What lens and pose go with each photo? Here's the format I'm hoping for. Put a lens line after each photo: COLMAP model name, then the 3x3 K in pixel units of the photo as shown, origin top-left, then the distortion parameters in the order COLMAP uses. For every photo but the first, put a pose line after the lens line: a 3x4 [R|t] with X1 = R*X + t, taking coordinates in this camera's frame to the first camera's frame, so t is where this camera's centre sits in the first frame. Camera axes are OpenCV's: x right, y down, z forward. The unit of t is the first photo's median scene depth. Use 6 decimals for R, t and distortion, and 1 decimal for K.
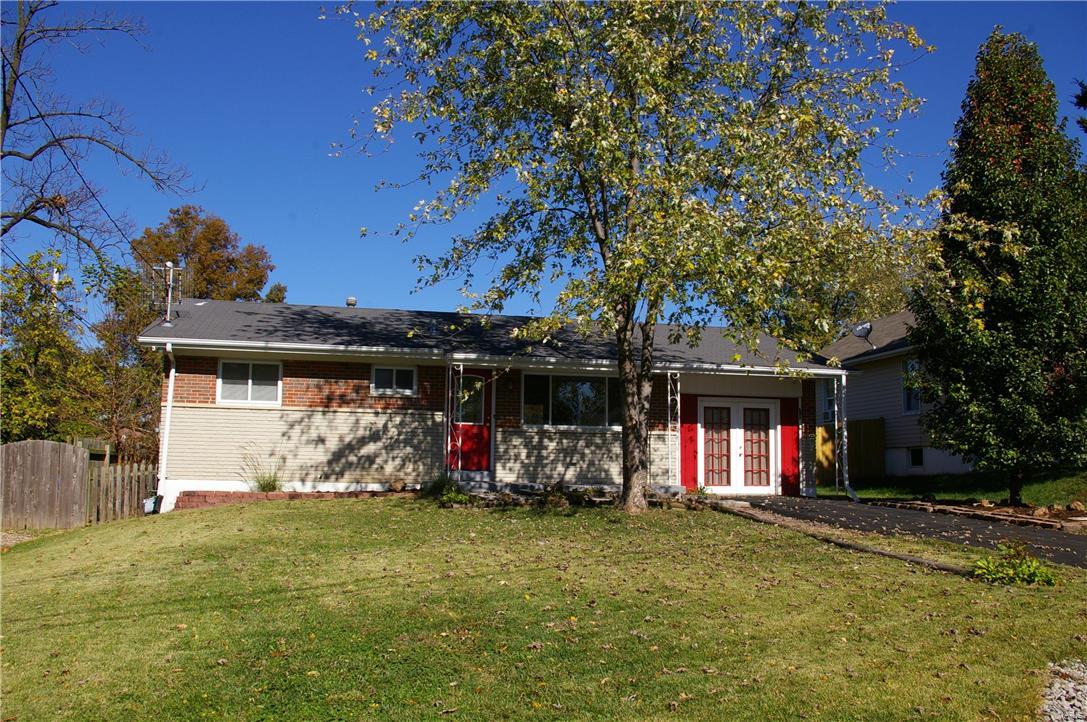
lens RADIAL K [[968.6, 0, 543.5], [0, 968.6, 361.0], [0, 0, 1]] dist [-0.057823, 0.006229]
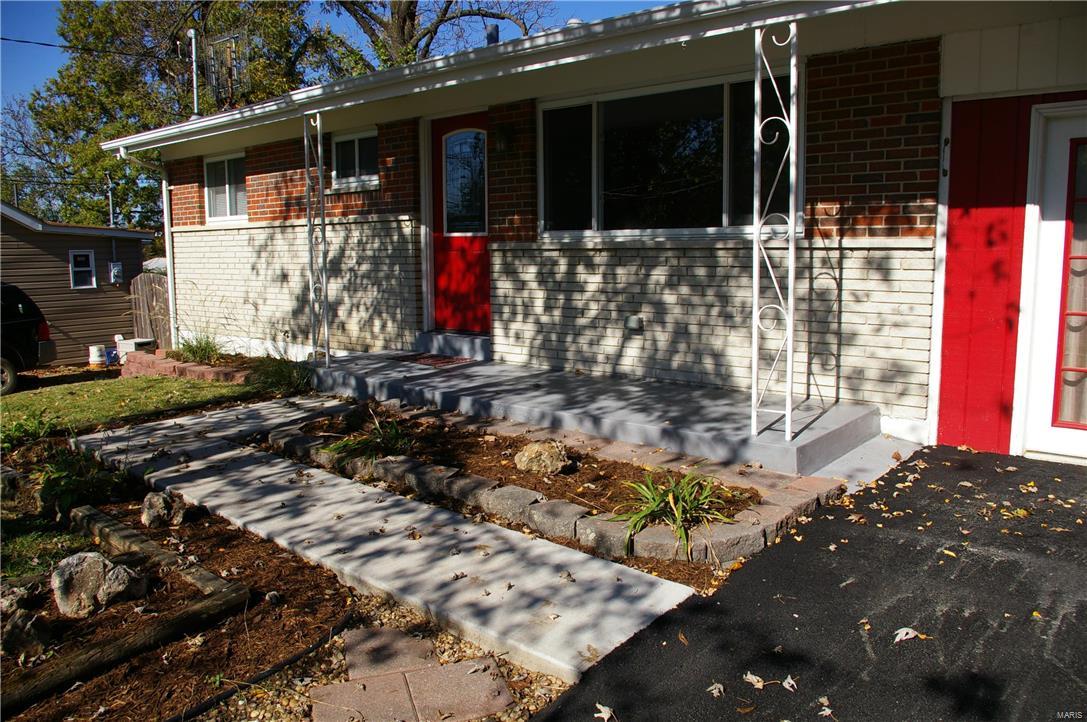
lens RADIAL K [[856.4, 0, 543.5], [0, 856.4, 361.0], [0, 0, 1]] dist [-0.103327, -0.000713]
pose [[0.591303, 0.087210, -0.801720, 0.283553], [0.111491, 0.975749, 0.188370, 0.050393], [0.798706, -0.200768, 0.567240, 0.779498]]
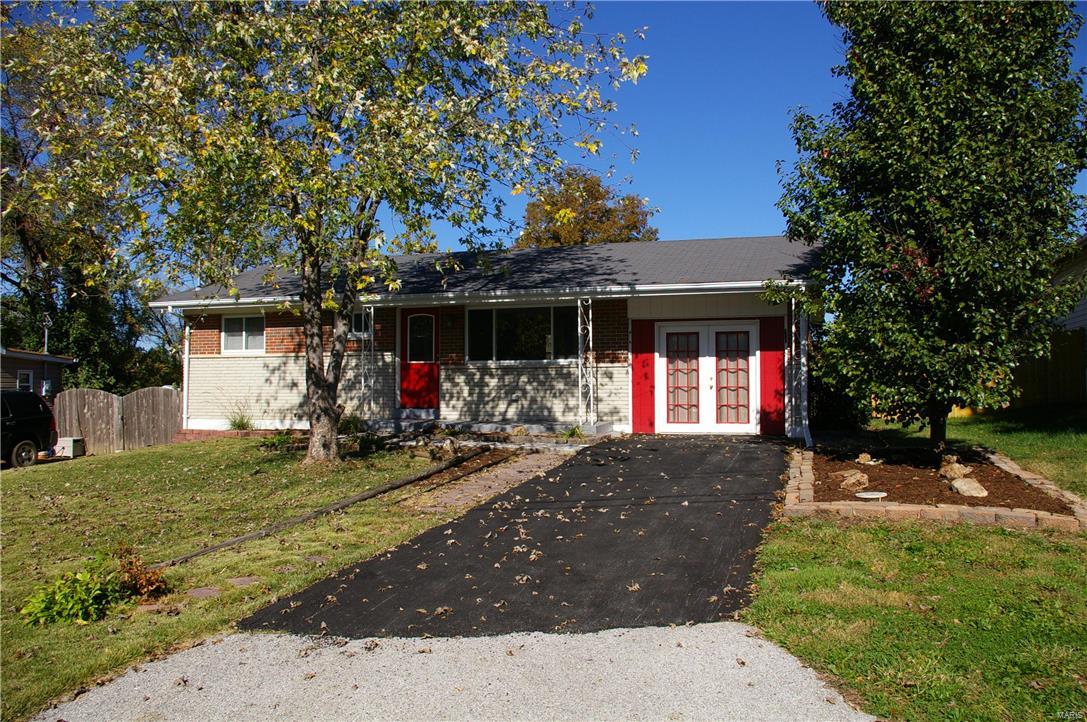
lens RADIAL K [[852.8, 0, 548.7], [0, 852.8, 371.8], [0, 0, 1]] dist [-0.095368, 0.055770]
pose [[0.857206, -0.025810, -0.514326, 0.493471], [0.075122, 0.994327, 0.075305, 0.017401], [0.509465, -0.103189, 0.854282, 0.306849]]
